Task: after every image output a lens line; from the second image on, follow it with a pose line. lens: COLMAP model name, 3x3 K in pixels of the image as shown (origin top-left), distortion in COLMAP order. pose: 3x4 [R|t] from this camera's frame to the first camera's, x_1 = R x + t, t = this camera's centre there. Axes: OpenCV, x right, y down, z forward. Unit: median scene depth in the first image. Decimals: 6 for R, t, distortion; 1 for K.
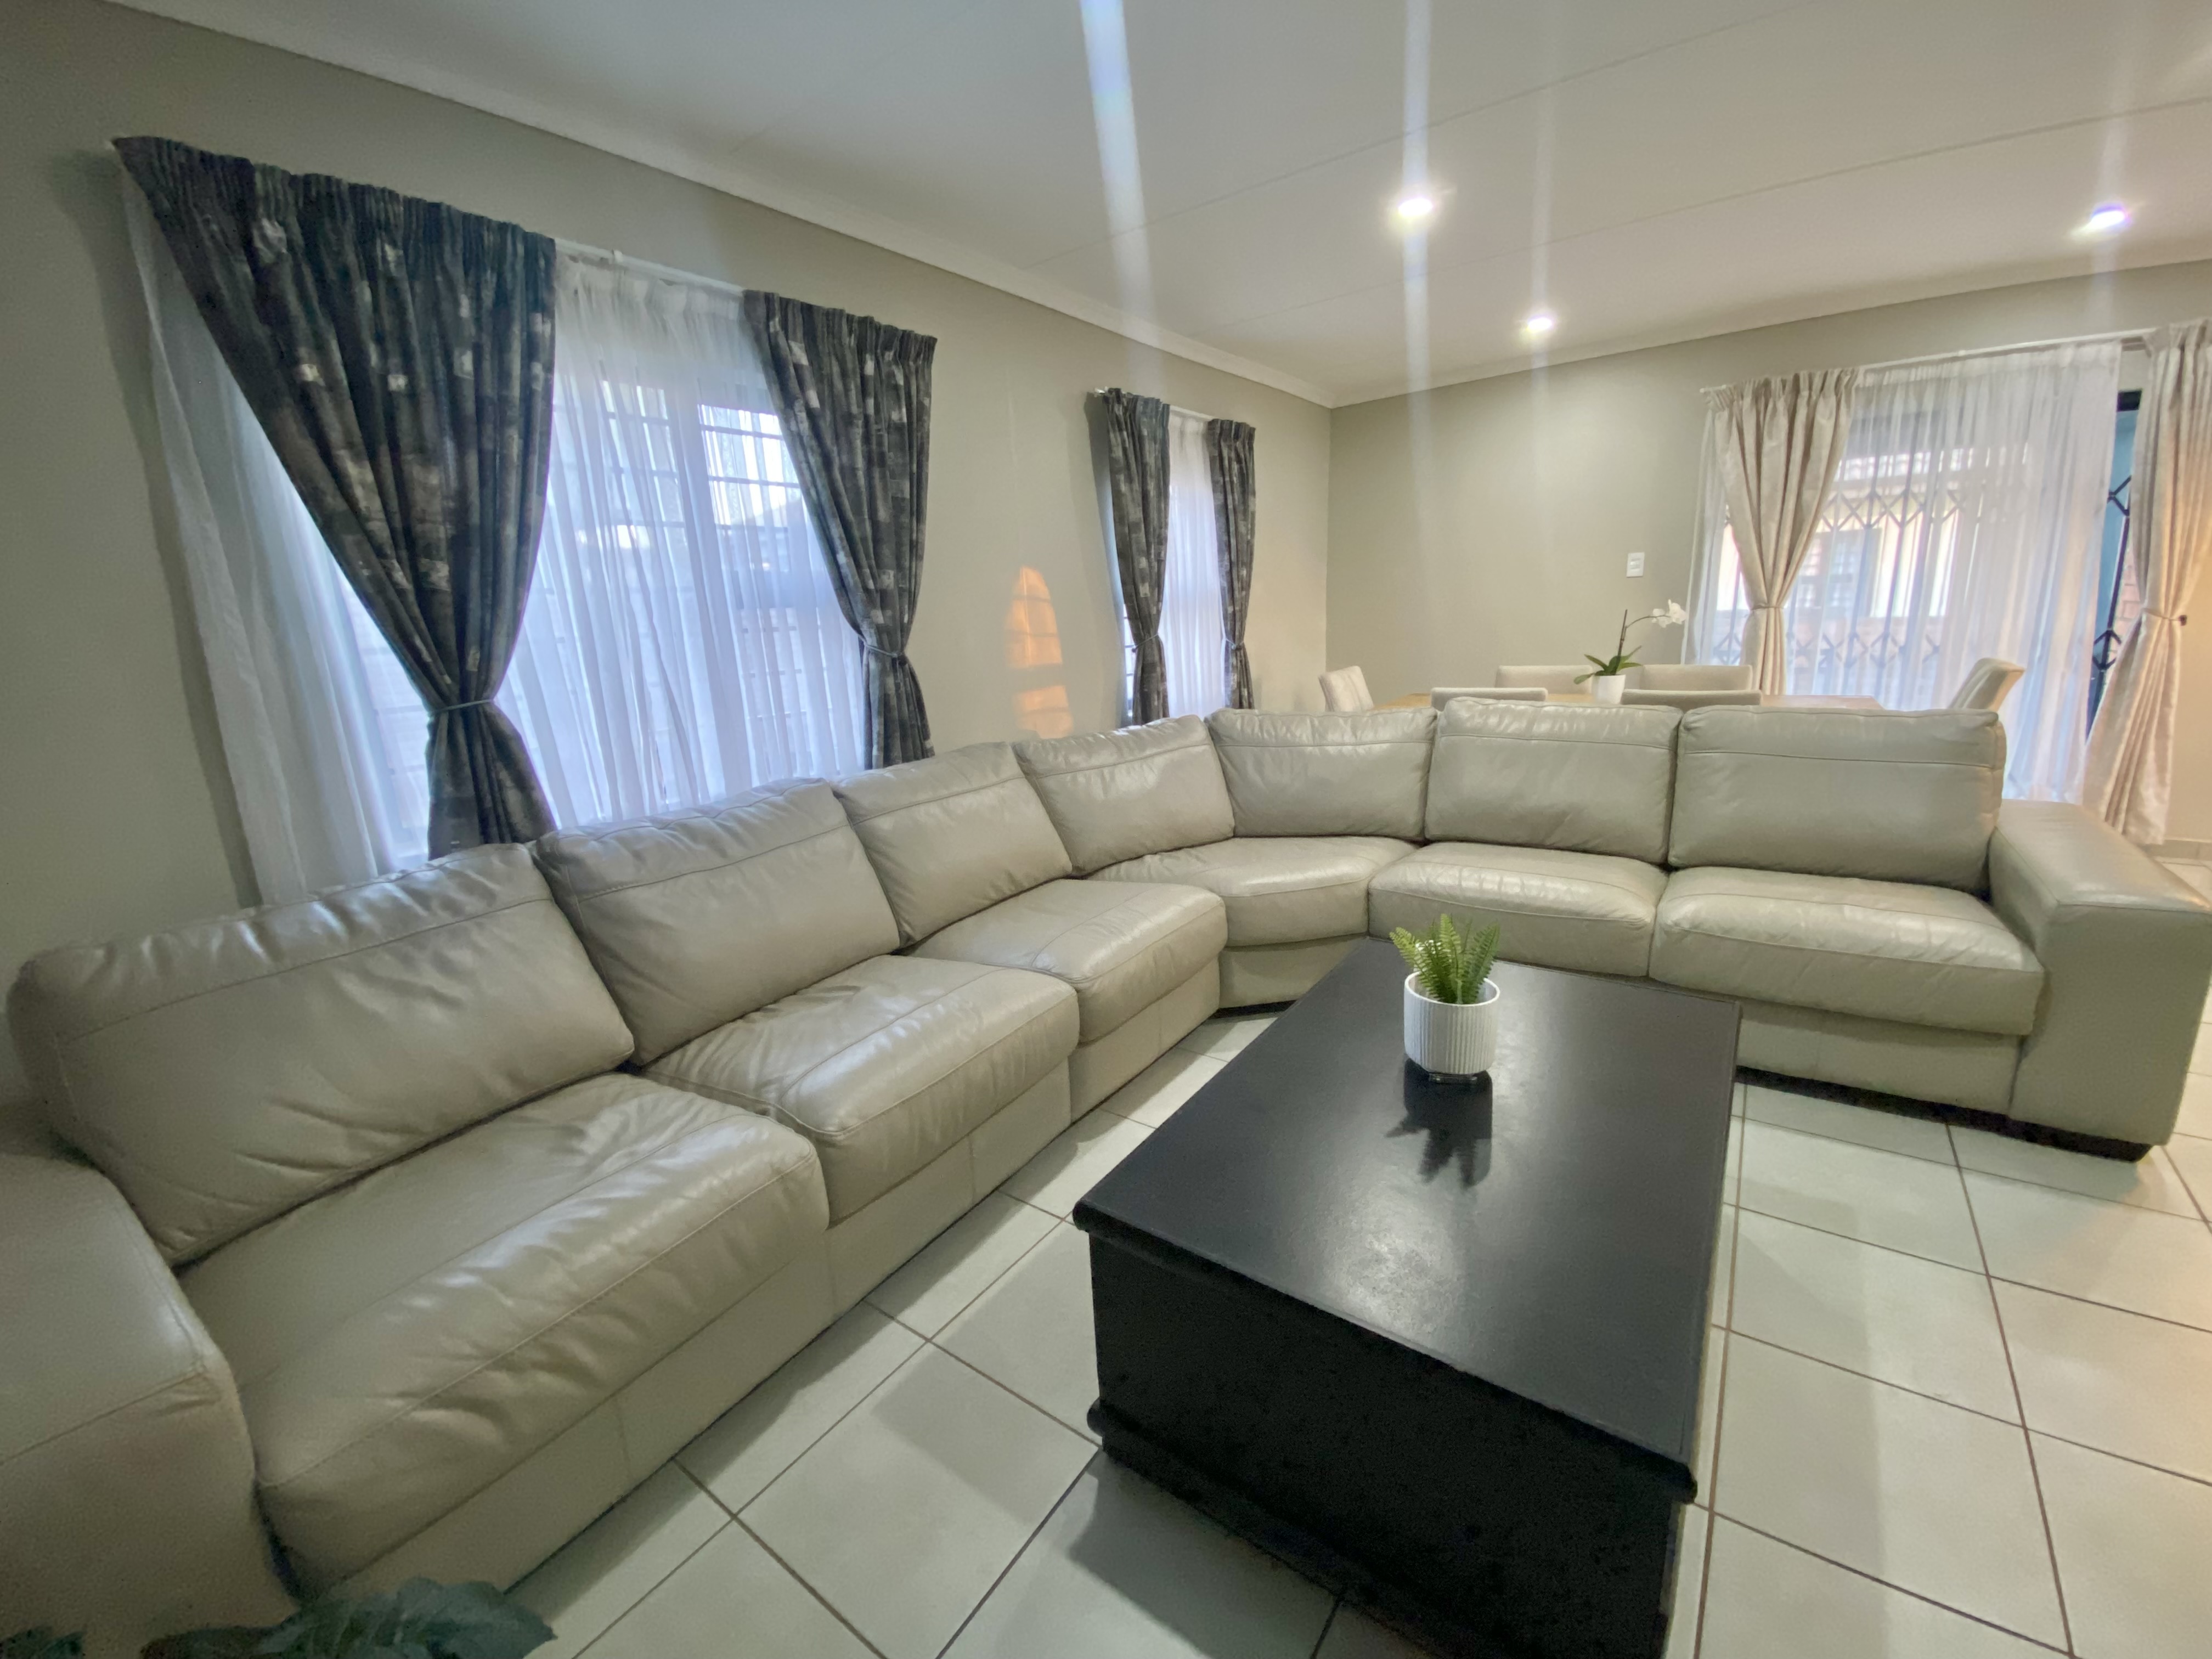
lens RADIAL K [[950.4, 0, 1095.4], [0, 950.4, 809.3], [0, 0, 1]] dist [-0.001554, -0.000295]
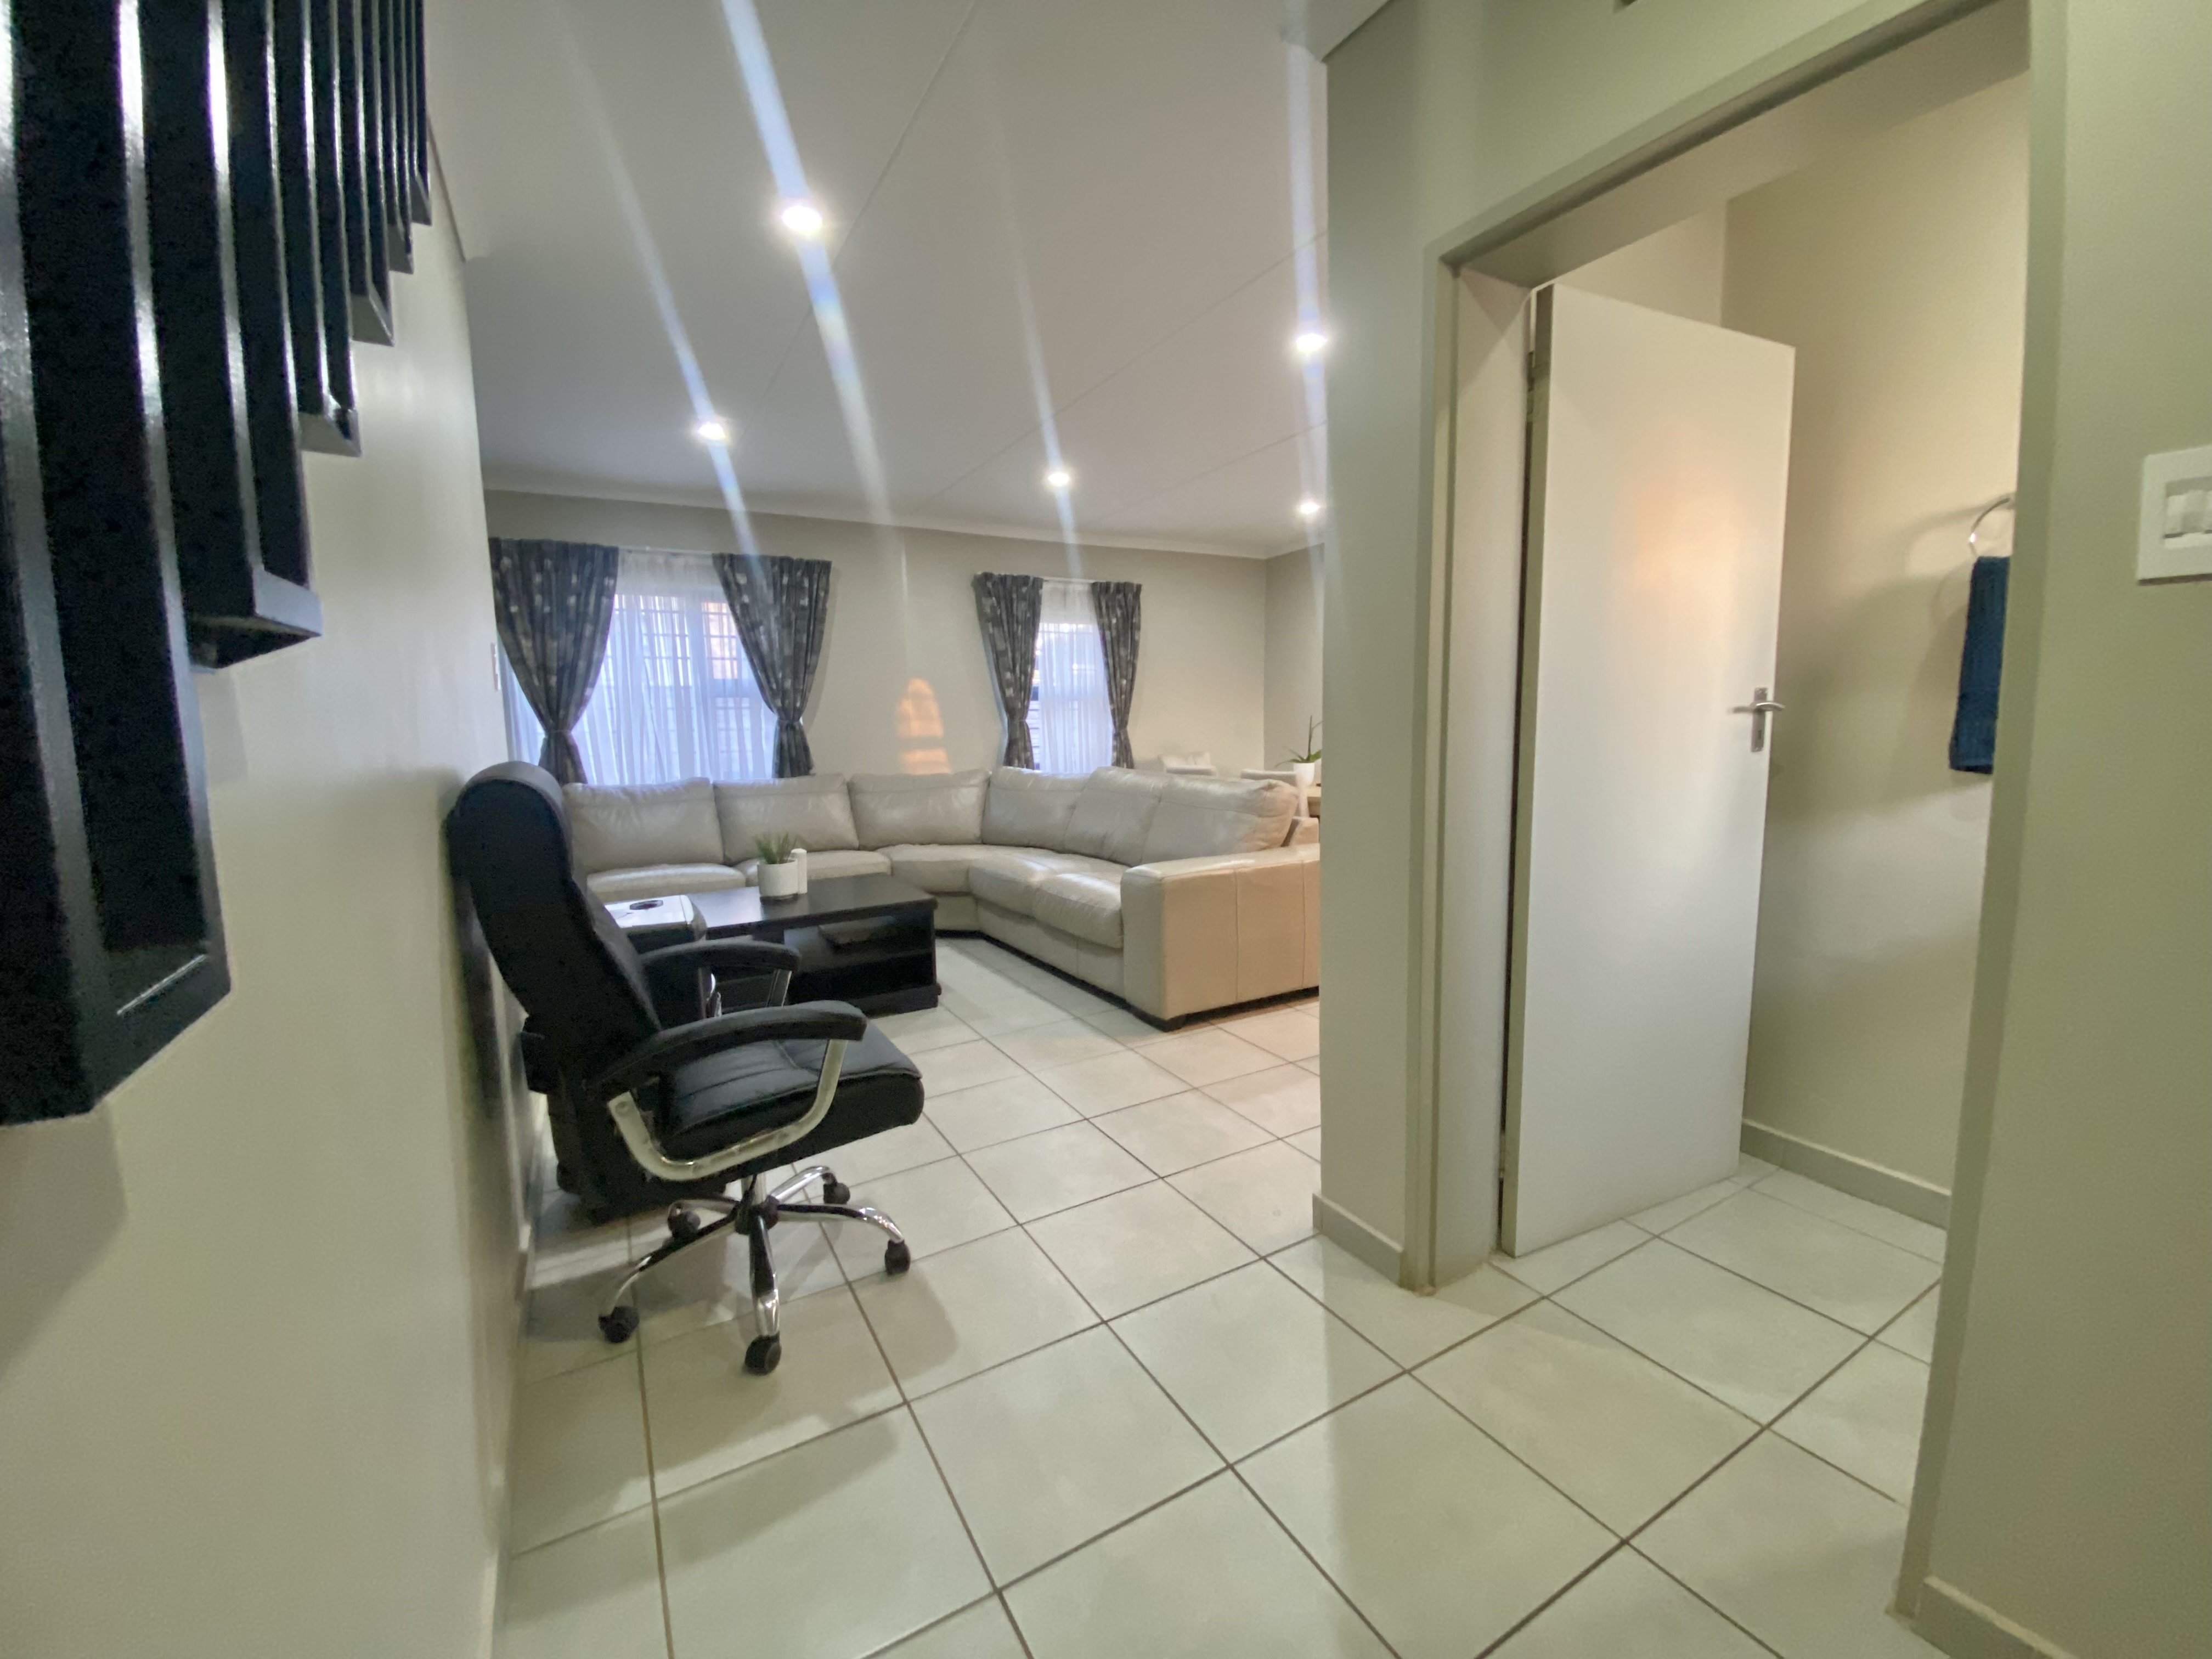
lens RADIAL K [[904.5, 0, 1100.1], [0, 904.5, 822.4], [0, 0, 1]] dist [0.000775, -0.000110]
pose [[0.914012, 0.083274, -0.397048, 1.247969], [-0.112319, 0.992392, -0.050423, 0.068579], [0.389828, 0.090683, 0.916412, -0.477101]]
